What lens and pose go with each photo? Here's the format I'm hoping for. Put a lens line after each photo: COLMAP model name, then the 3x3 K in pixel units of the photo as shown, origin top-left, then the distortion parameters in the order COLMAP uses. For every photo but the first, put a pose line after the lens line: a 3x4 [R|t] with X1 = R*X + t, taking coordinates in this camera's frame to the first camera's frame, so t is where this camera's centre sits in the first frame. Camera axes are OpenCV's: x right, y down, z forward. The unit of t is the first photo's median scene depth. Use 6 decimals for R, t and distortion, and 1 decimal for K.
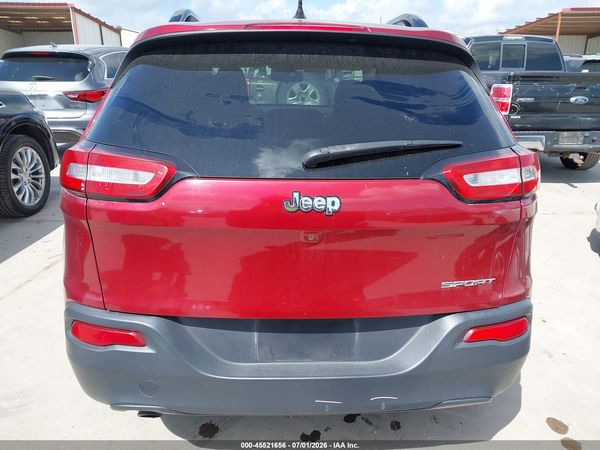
lens RADIAL K [[472.9, 0, 297.7], [0, 472.9, 222.2], [0, 0, 1]] dist [0.006746, -0.003212]
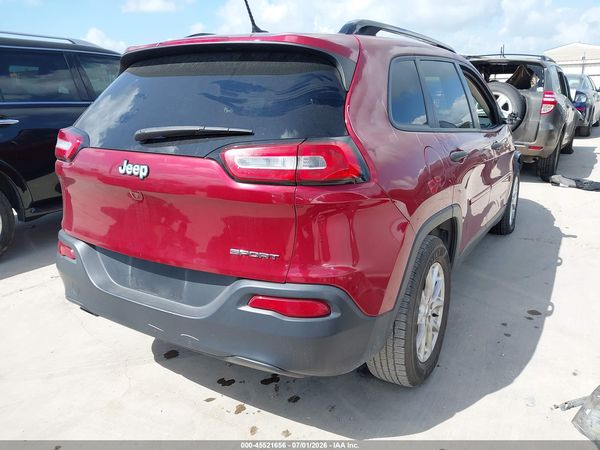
lens RADIAL K [[472.9, 0, 302.8], [0, 472.9, 225.5], [0, 0, 1]] dist [0.006746, -0.003212]
pose [[0.839438, 0.132479, -0.527061, 1.052715], [-0.147226, 0.989002, 0.014107, 0.025792], [0.523134, 0.065755, 0.849710, 0.091314]]
